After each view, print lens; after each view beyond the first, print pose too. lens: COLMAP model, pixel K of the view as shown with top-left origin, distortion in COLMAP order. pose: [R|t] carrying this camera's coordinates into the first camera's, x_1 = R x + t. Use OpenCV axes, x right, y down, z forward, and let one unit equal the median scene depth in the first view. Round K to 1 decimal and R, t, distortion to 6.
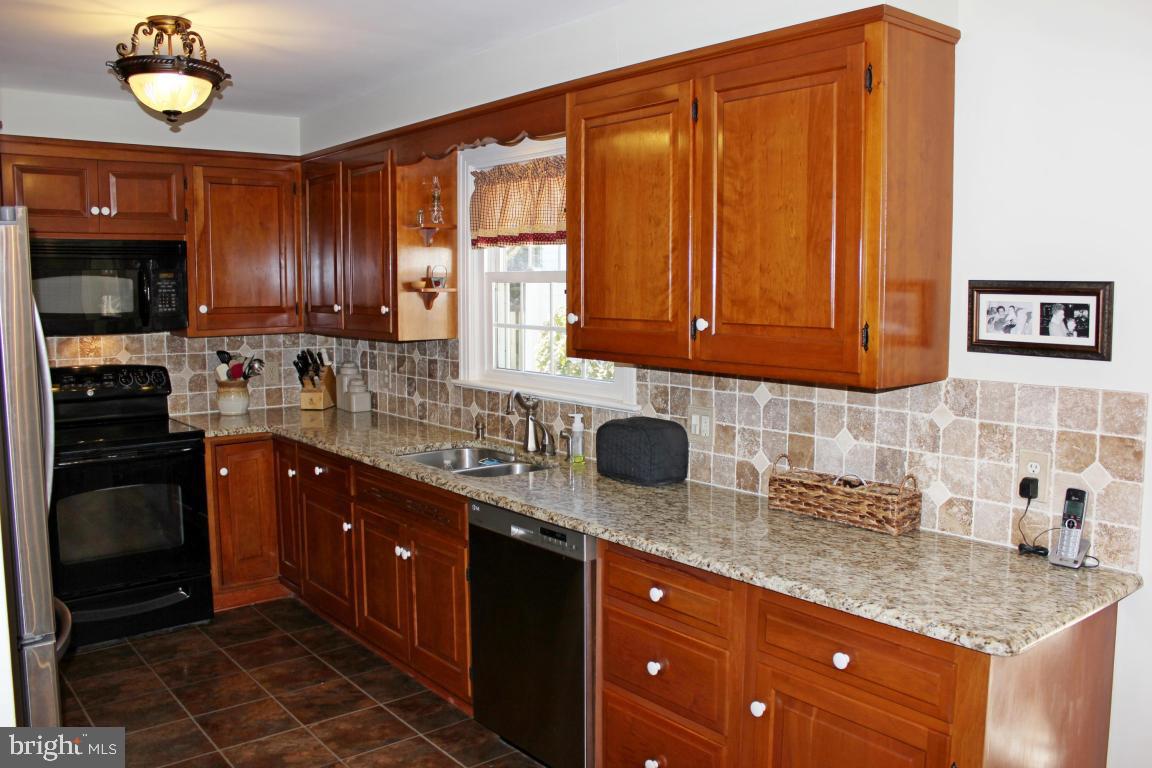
lens RADIAL K [[955.0, 0, 579.9], [0, 955.0, 380.9], [0, 0, 1]] dist [-0.168944, 0.151810]
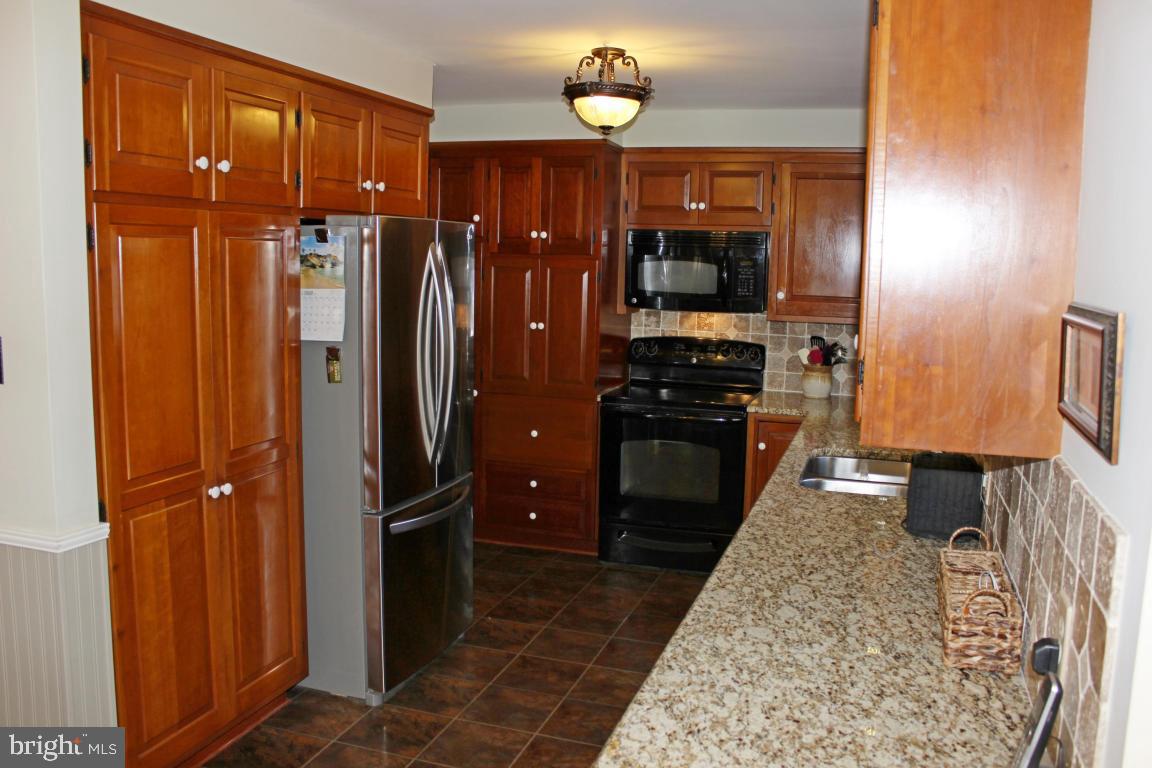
lens RADIAL K [[955.0, 0, 579.9], [0, 955.0, 380.9], [0, 0, 1]] dist [-0.168944, 0.151810]
pose [[0.542617, 0.122100, -0.831059, 0.394820], [-0.108734, 0.991265, 0.074643, -0.035669], [0.832913, 0.049862, 0.551153, 0.209175]]
